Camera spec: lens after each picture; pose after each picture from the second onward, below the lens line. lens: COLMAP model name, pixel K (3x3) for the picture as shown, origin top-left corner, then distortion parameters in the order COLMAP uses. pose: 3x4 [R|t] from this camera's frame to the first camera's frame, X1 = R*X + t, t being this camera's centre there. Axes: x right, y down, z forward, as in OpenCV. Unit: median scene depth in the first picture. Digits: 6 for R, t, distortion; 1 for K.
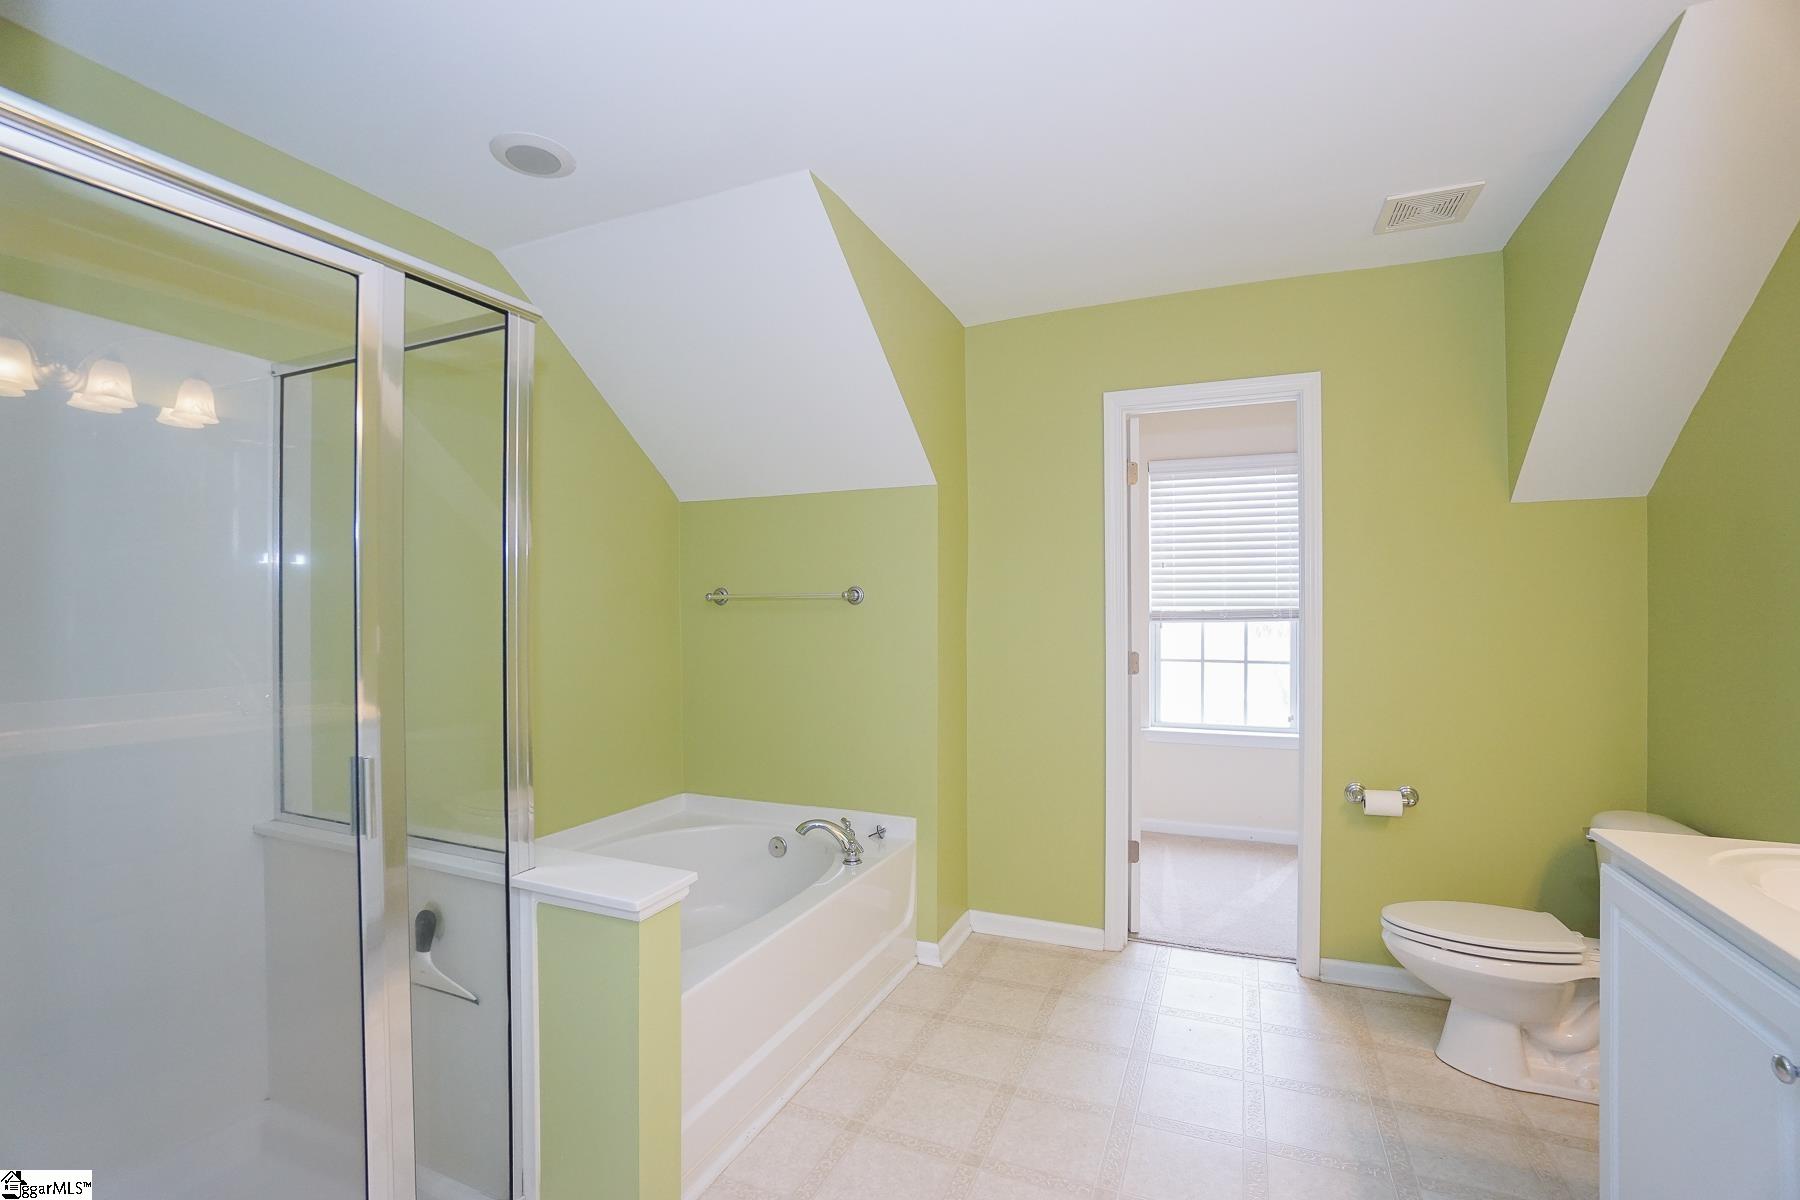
lens RADIAL K [[799.5, 0, 875.4], [0, 799.5, 601.9], [0, 0, 1]] dist [-0.032267, 0.020735]
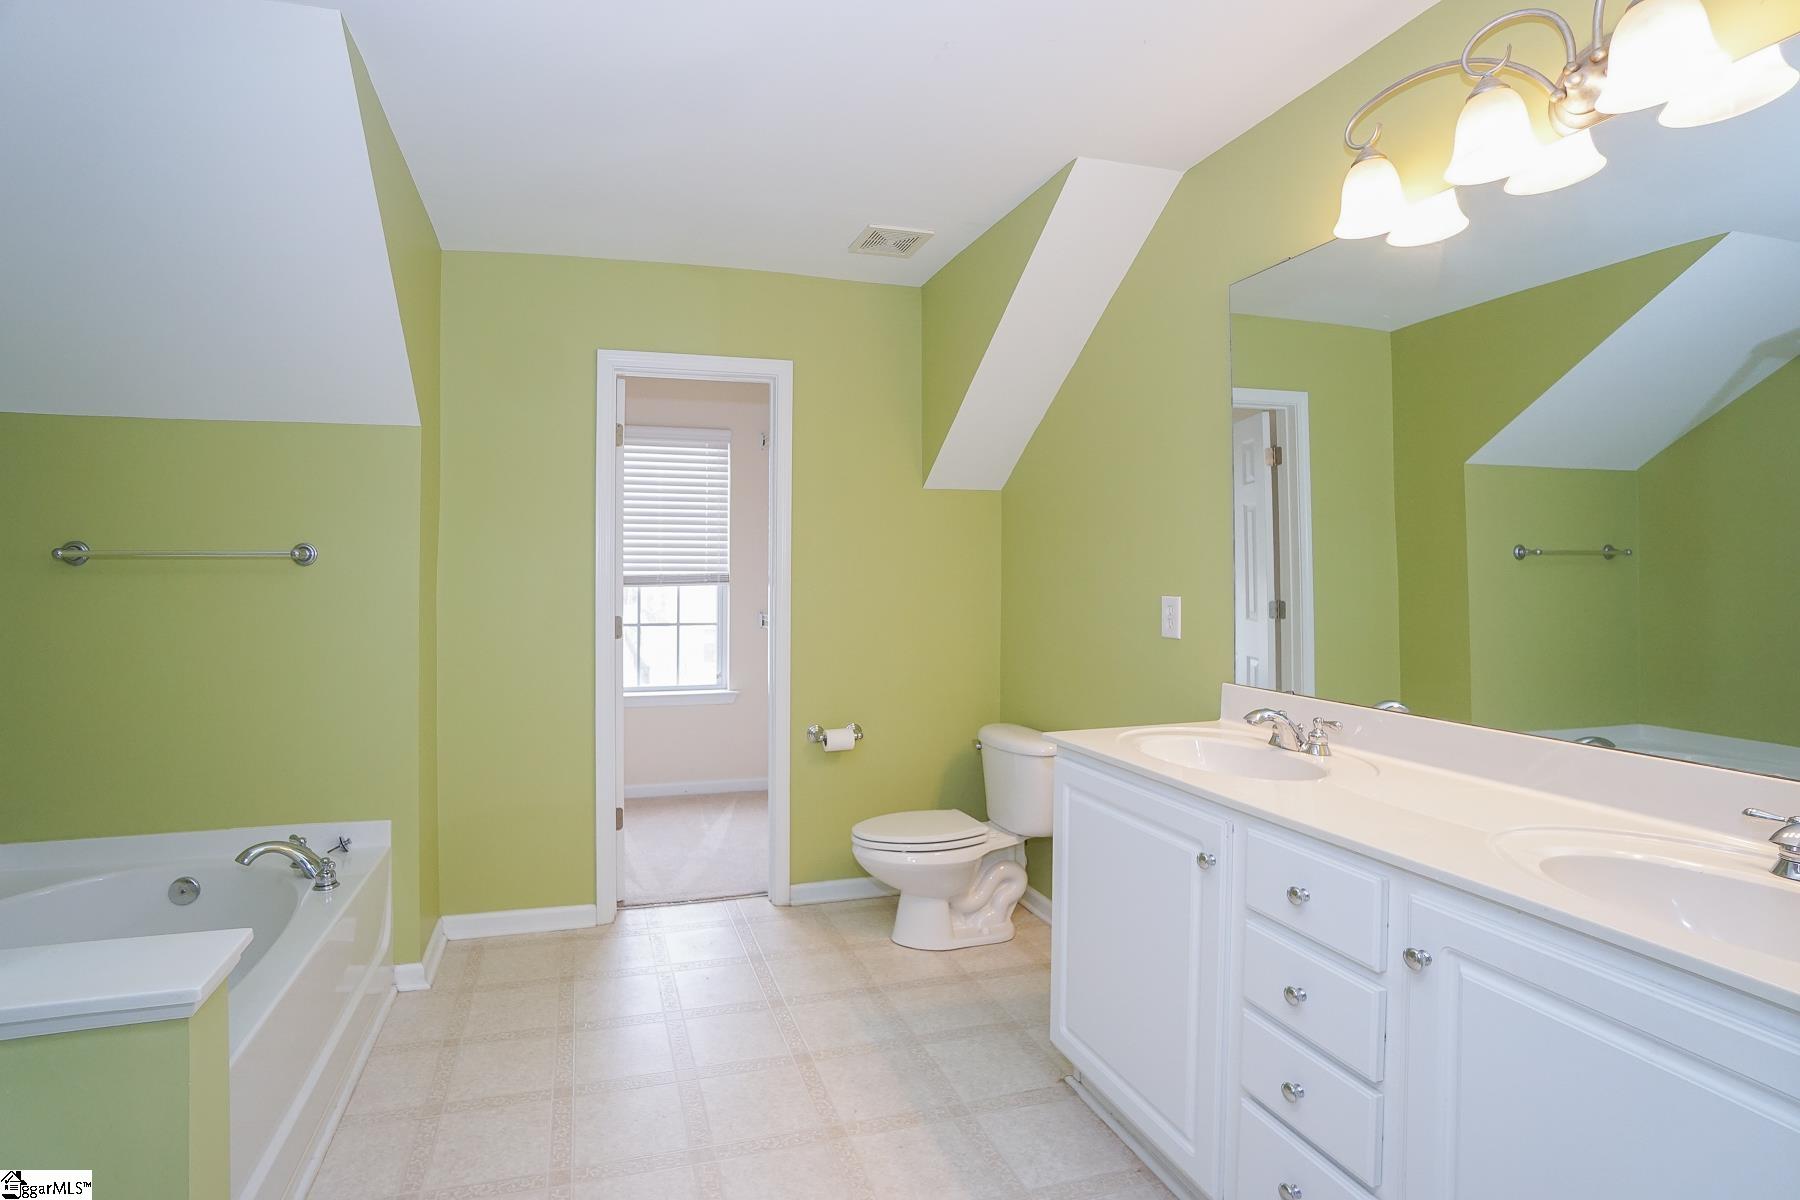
lens RADIAL K [[845.9, 0, 761.6], [0, 845.9, 569.8], [0, 0, 1]] dist [-0.012084, 0.000652]
pose [[0.808510, 0.006145, 0.588450, -0.166382], [-0.008441, 0.999964, 0.001156, 0.002589], [-0.588422, -0.005902, 0.808532, 0.055199]]
